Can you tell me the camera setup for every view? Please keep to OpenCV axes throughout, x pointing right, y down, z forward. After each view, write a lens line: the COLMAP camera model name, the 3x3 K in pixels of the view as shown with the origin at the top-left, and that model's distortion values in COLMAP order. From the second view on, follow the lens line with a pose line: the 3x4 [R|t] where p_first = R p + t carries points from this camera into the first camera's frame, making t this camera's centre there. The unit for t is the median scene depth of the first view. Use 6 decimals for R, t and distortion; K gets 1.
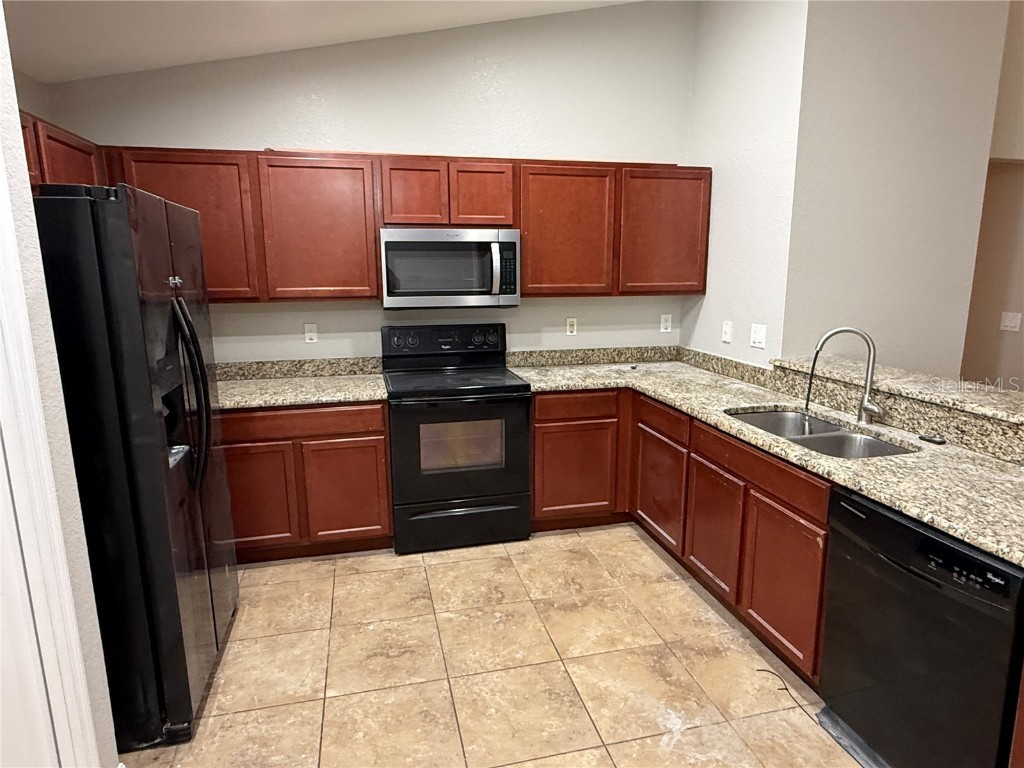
lens RADIAL K [[614.8, 0, 510.3], [0, 614.8, 384.4], [0, 0, 1]] dist [-0.002004, 0.001061]
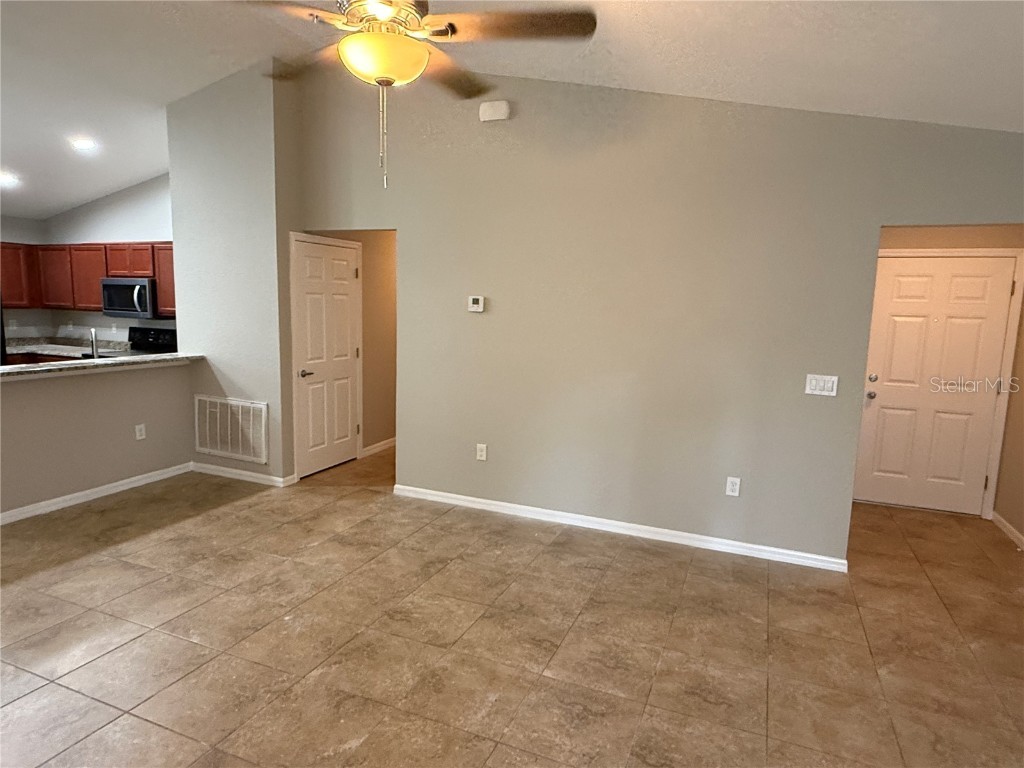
lens RADIAL K [[614.8, 0, 510.3], [0, 614.8, 384.4], [0, 0, 1]] dist [-0.002004, 0.001061]
pose [[0.801849, 0.108117, -0.587664, 2.197783], [-0.147185, 0.988929, -0.018888, -0.059781], [0.579115, 0.101640, 0.808885, 0.148225]]
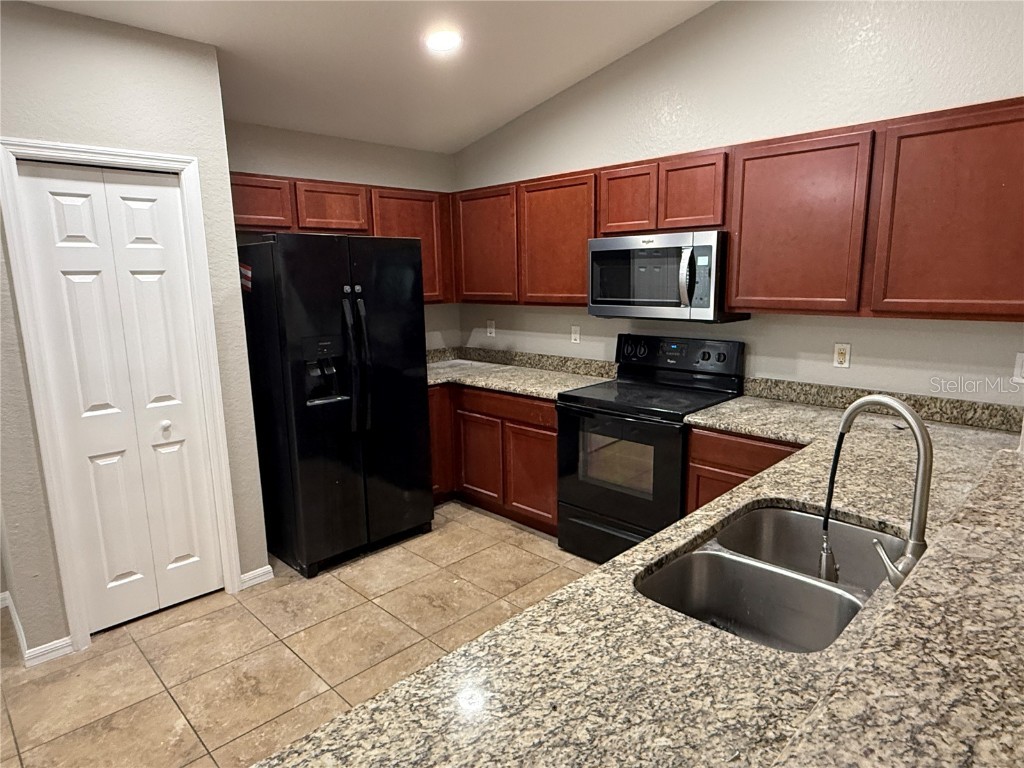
lens RADIAL K [[614.8, 0, 510.3], [0, 614.8, 384.4], [0, 0, 1]] dist [-0.002004, 0.001061]
pose [[0.512525, 0.149304, -0.845592, 0.645346], [-0.148252, 0.985365, 0.084125, -0.078841], [0.845777, 0.082244, 0.527159, 0.359775]]
